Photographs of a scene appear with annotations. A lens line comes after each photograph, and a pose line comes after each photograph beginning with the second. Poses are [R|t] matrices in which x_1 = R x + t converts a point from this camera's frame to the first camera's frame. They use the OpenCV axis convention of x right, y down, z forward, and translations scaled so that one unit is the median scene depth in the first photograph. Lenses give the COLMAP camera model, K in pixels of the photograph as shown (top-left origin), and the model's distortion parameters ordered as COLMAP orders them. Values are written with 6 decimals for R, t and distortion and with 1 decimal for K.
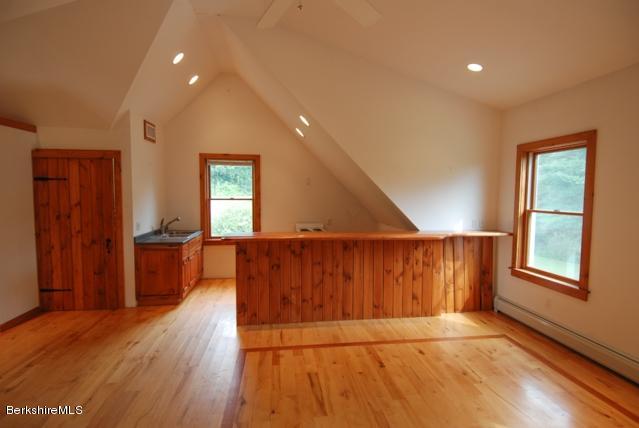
lens RADIAL K [[330.5, 0, 319.5], [0, 330.5, 214.0], [0, 0, 1]] dist [0.037199, -0.043639]
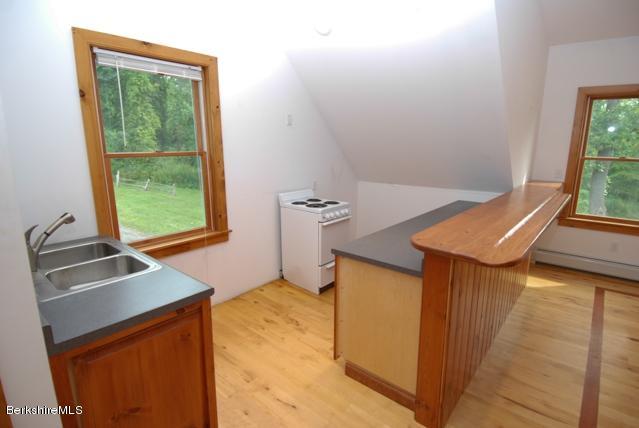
lens RADIAL K [[330.5, 0, 319.5], [0, 330.5, 214.0], [0, 0, 1]] dist [0.037199, -0.043639]
pose [[0.745027, -0.145613, 0.650947, -0.724768], [0.041336, 0.984085, 0.172824, -0.059169], [-0.665753, -0.101851, 0.739189, 0.915580]]
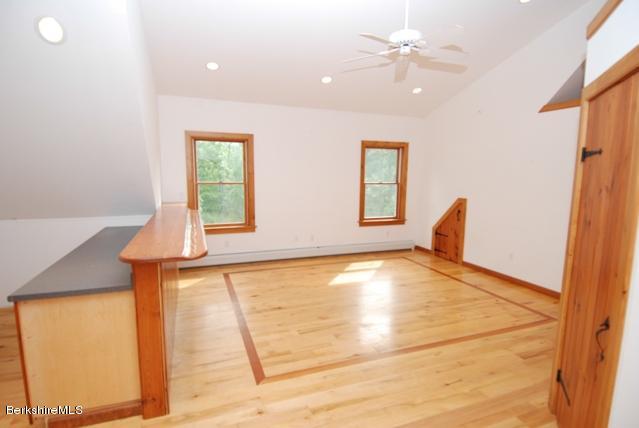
lens RADIAL K [[330.5, 0, 319.5], [0, 330.5, 214.0], [0, 0, 1]] dist [0.037199, -0.043639]
pose [[-0.228801, -0.131239, 0.964586, -0.913915], [0.041788, 0.988633, 0.144424, -0.070678], [-0.972576, 0.073353, -0.220716, 0.977336]]
